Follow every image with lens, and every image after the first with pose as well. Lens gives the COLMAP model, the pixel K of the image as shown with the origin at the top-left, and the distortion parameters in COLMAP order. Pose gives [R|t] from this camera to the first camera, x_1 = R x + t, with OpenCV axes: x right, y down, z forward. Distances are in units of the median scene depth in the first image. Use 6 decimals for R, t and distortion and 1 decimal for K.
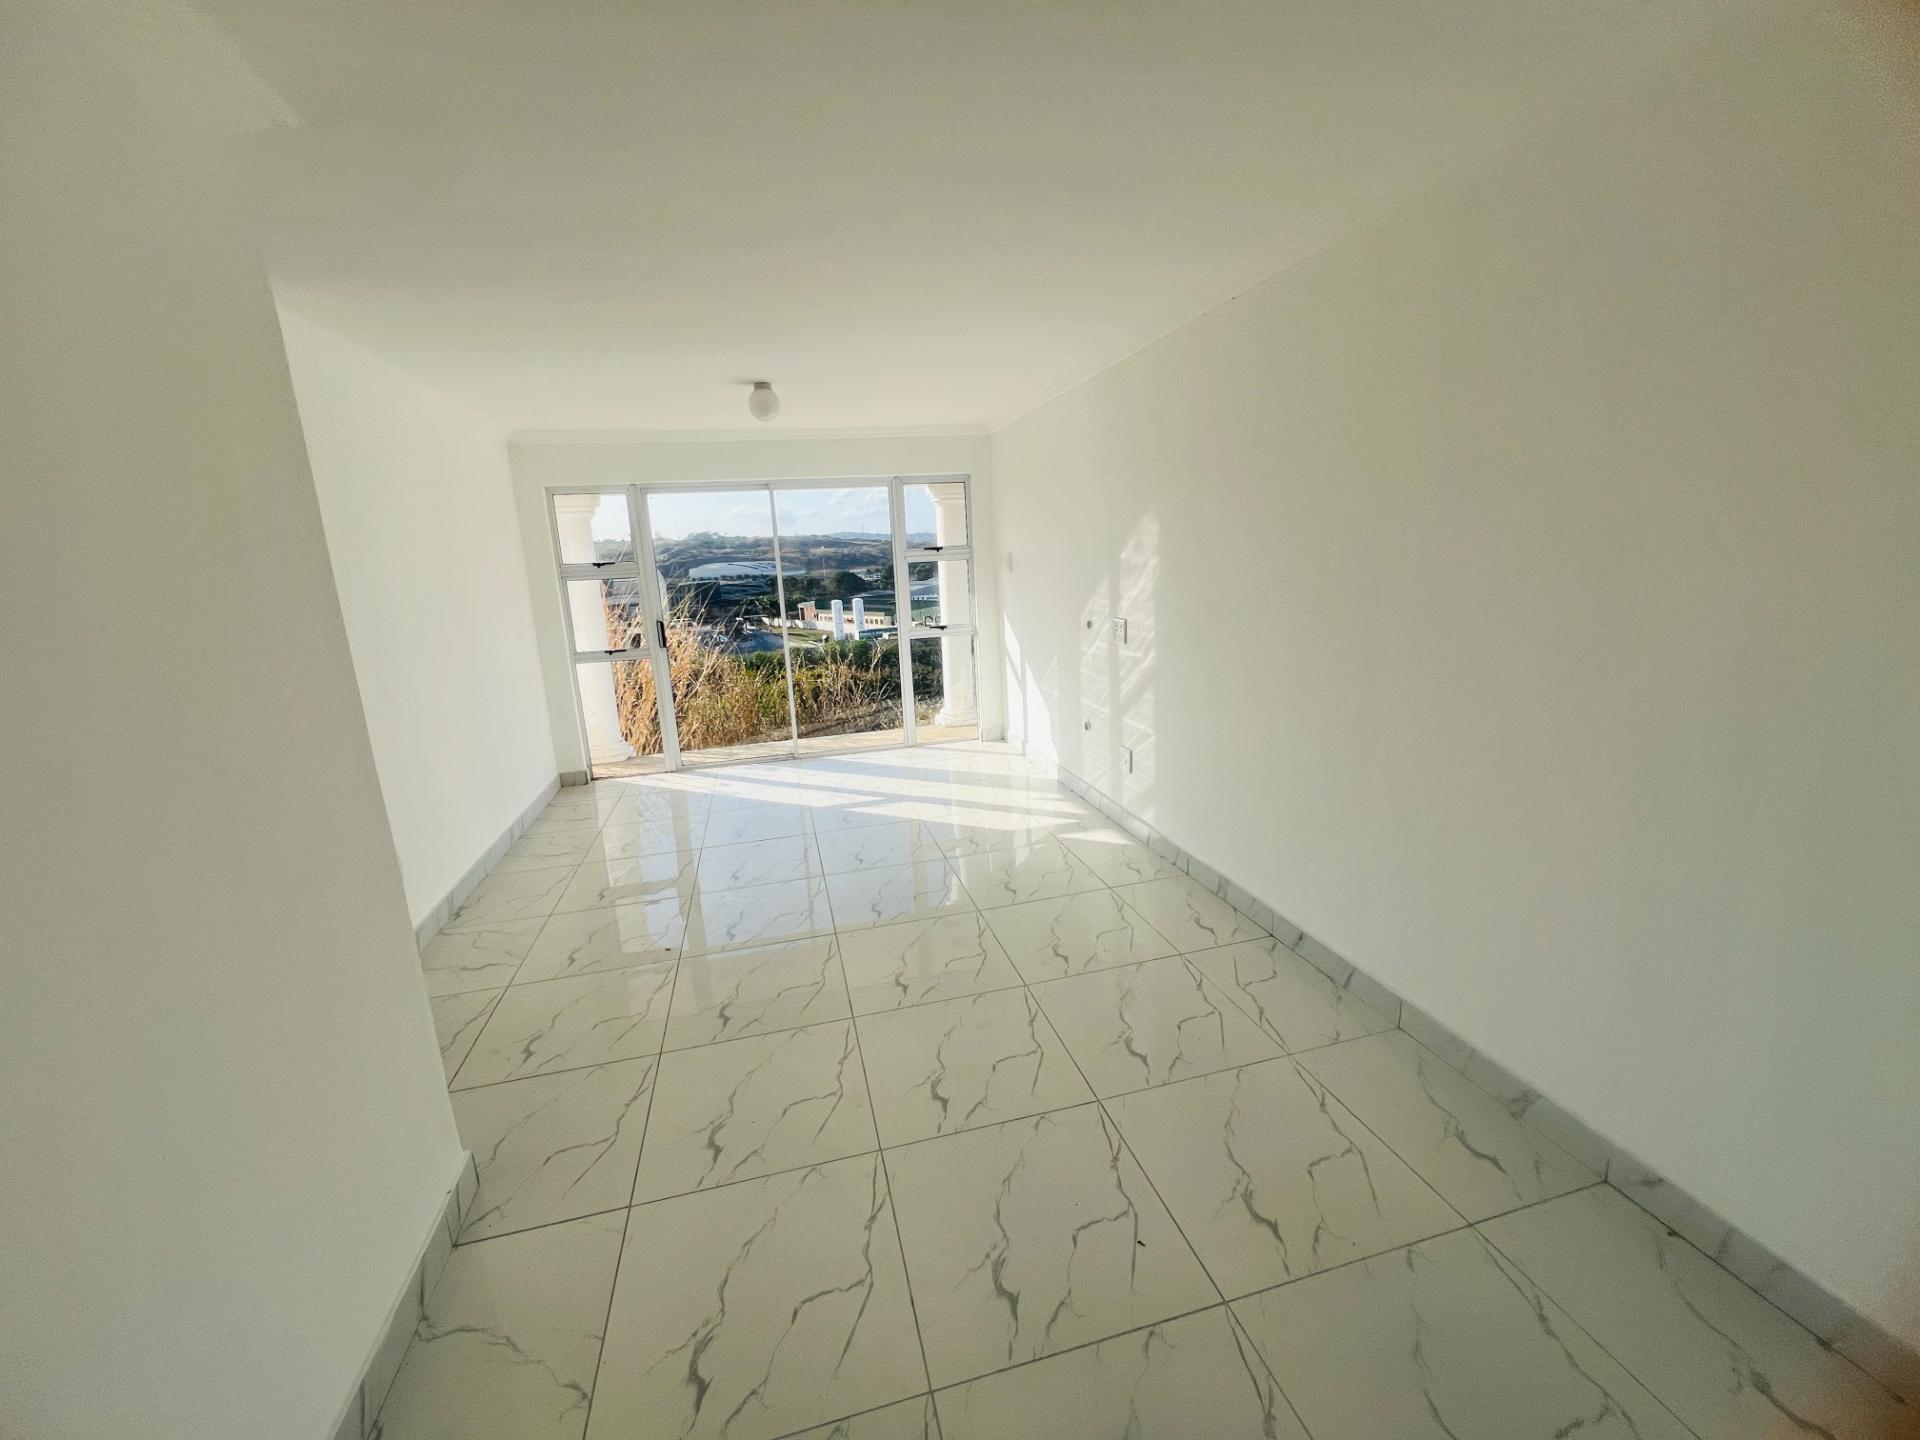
lens RADIAL K [[765.0, 0, 960.6], [0, 765.0, 724.2], [0, 0, 1]] dist [-0.032606, -0.000032]
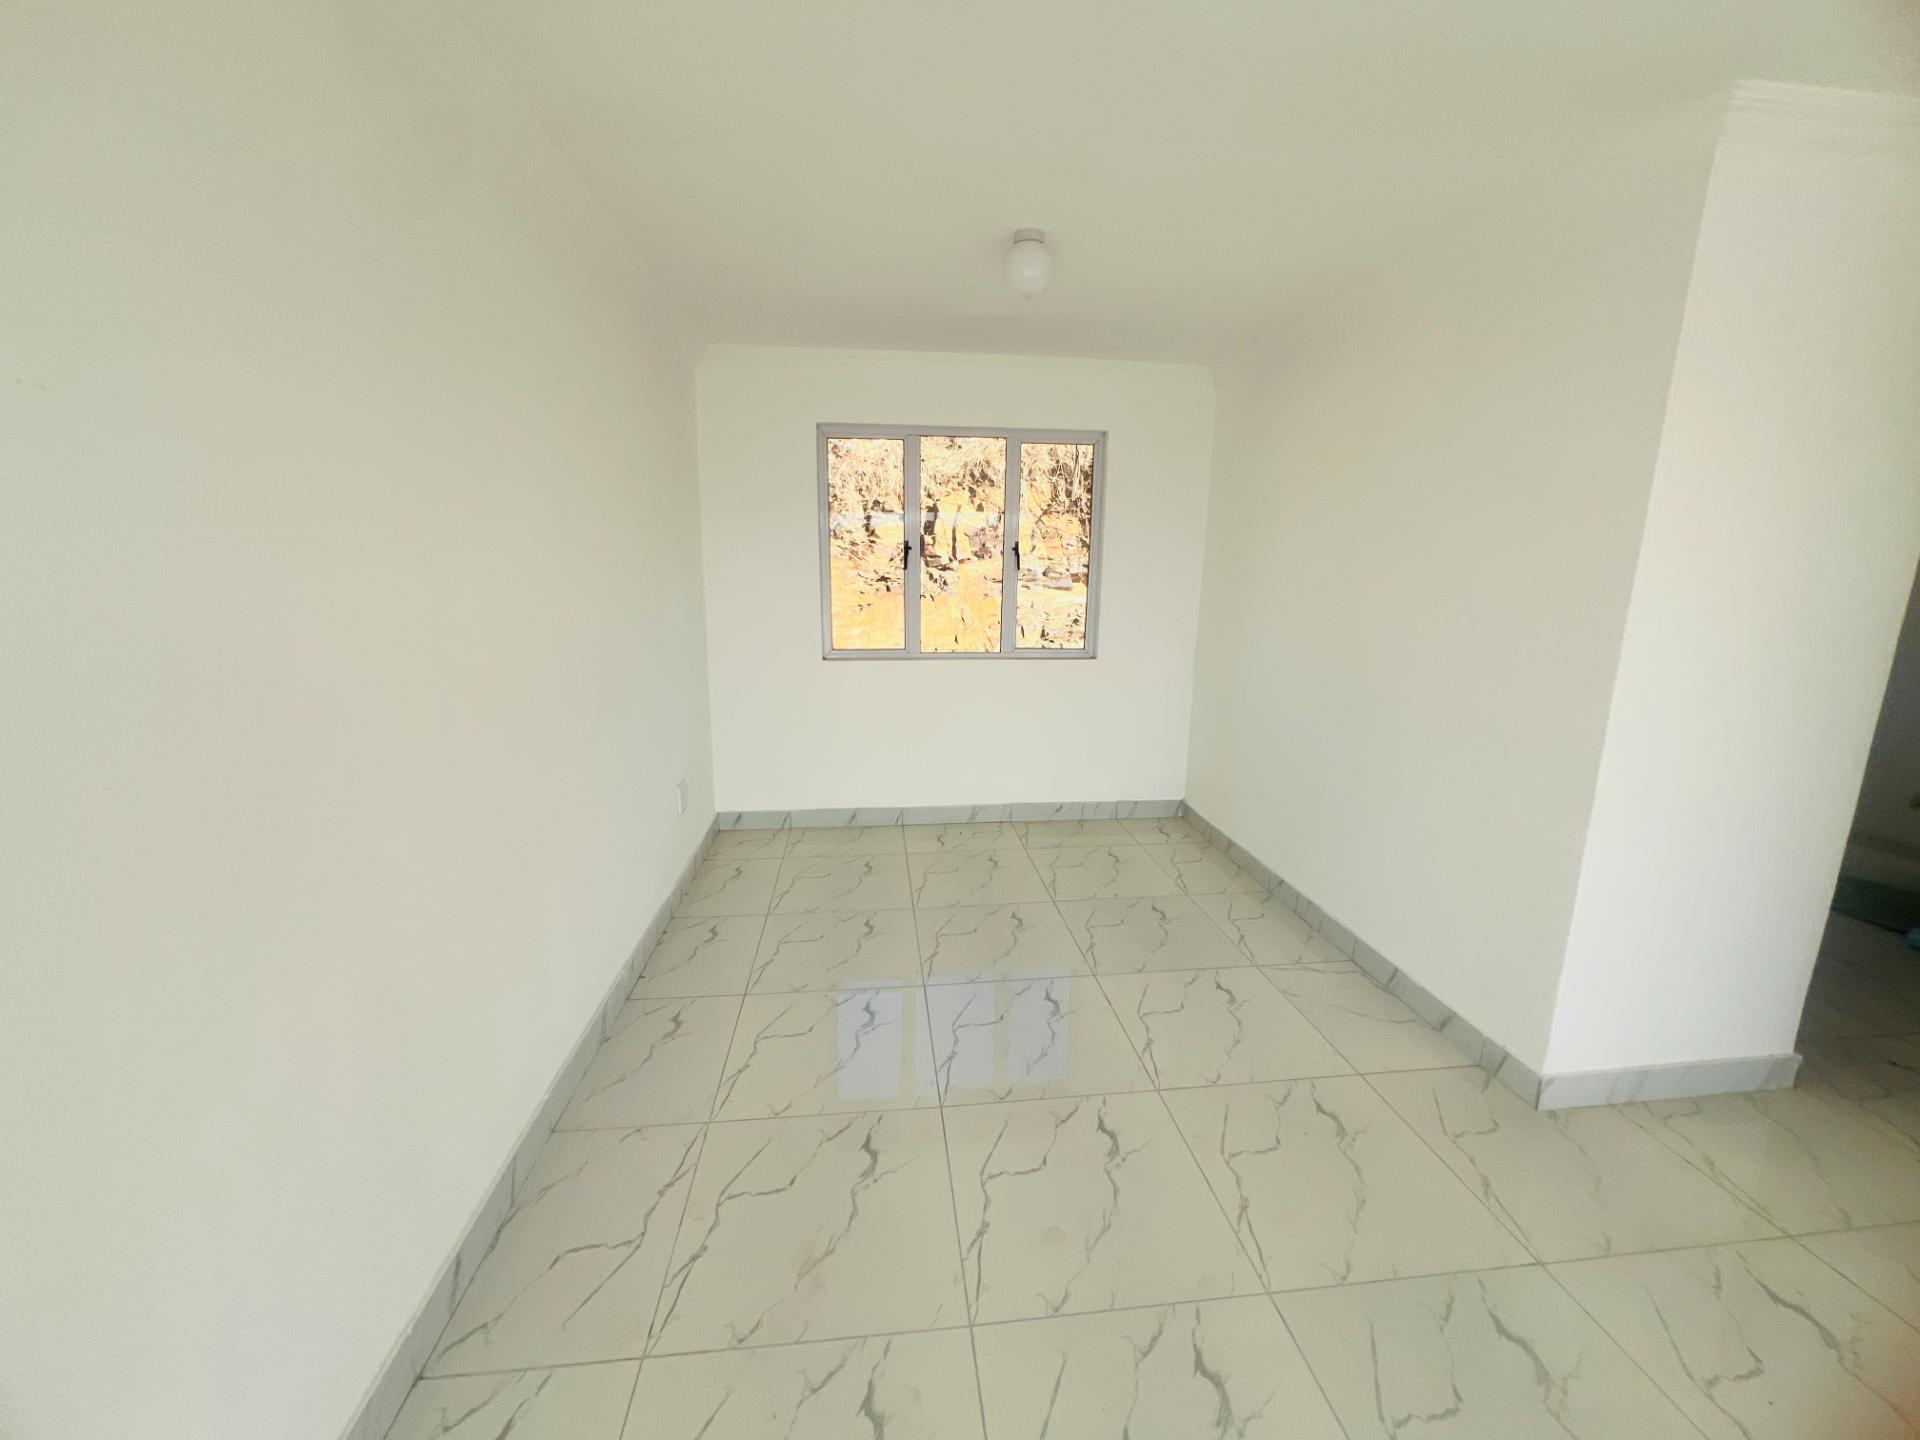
lens RADIAL K [[768.9, 0, 954.2], [0, 768.9, 719.4], [0, 0, 1]] dist [0.000091, 0.000027]
pose [[-0.989057, 0.009617, 0.147218, 0.006773], [0.069153, 0.911684, 0.405032, -0.161361], [-0.130321, 0.410780, -0.902373, 0.769629]]
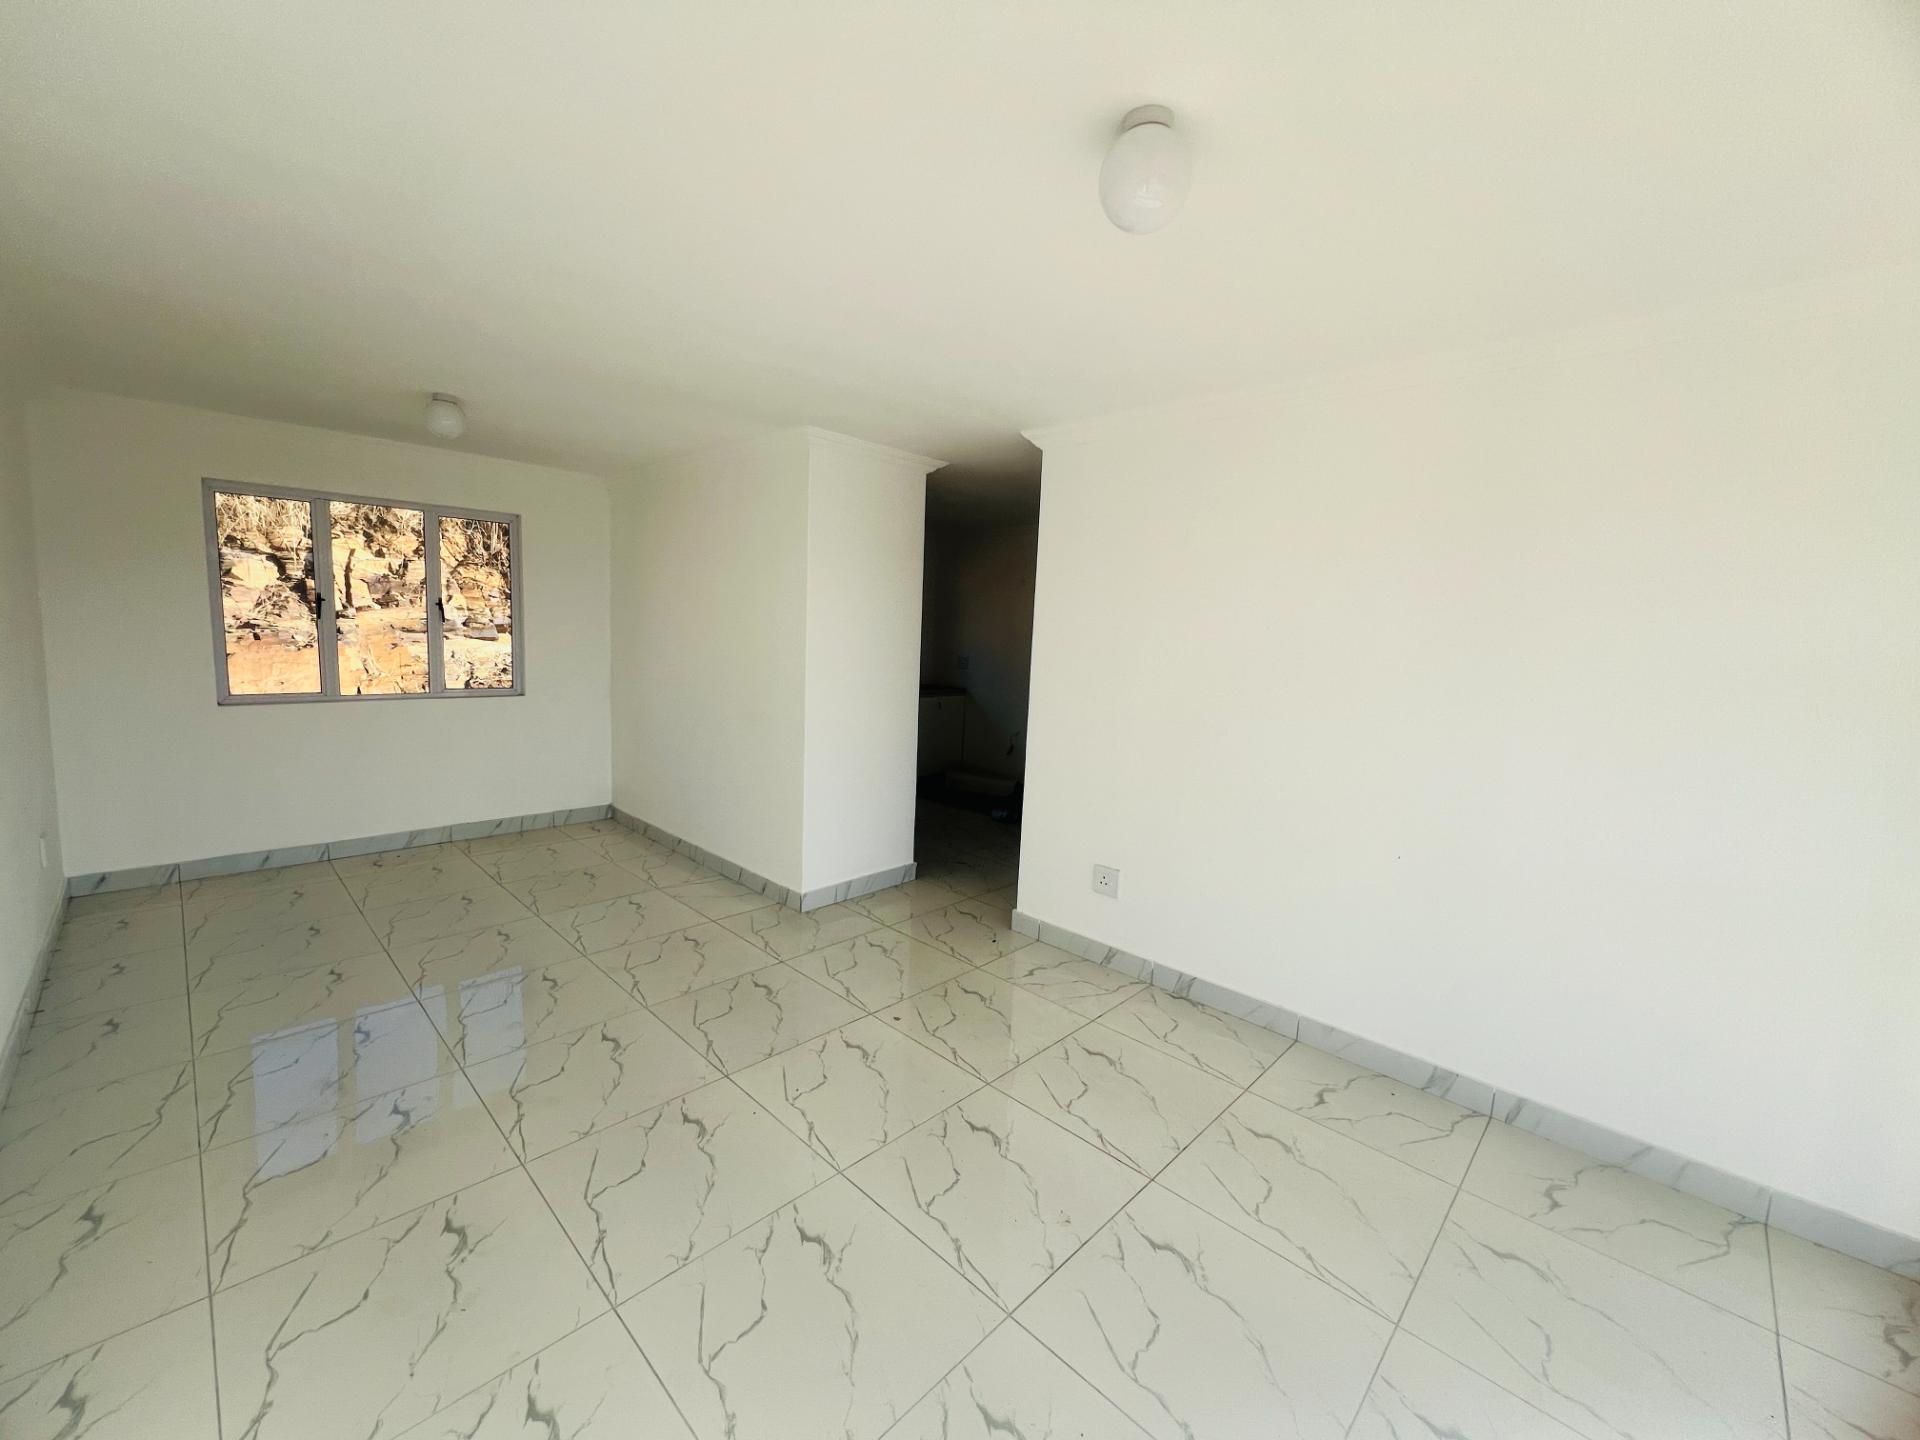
lens RADIAL K [[769.0, 0, 958.8], [0, 769.0, 715.8], [0, 0, 1]] dist [-0.000316, 0.000054]
pose [[-0.855583, 0.075483, -0.512134, 0.008295], [-0.111016, 0.939541, 0.323943, -0.248842], [0.505622, 0.334014, -0.795475, 1.109027]]
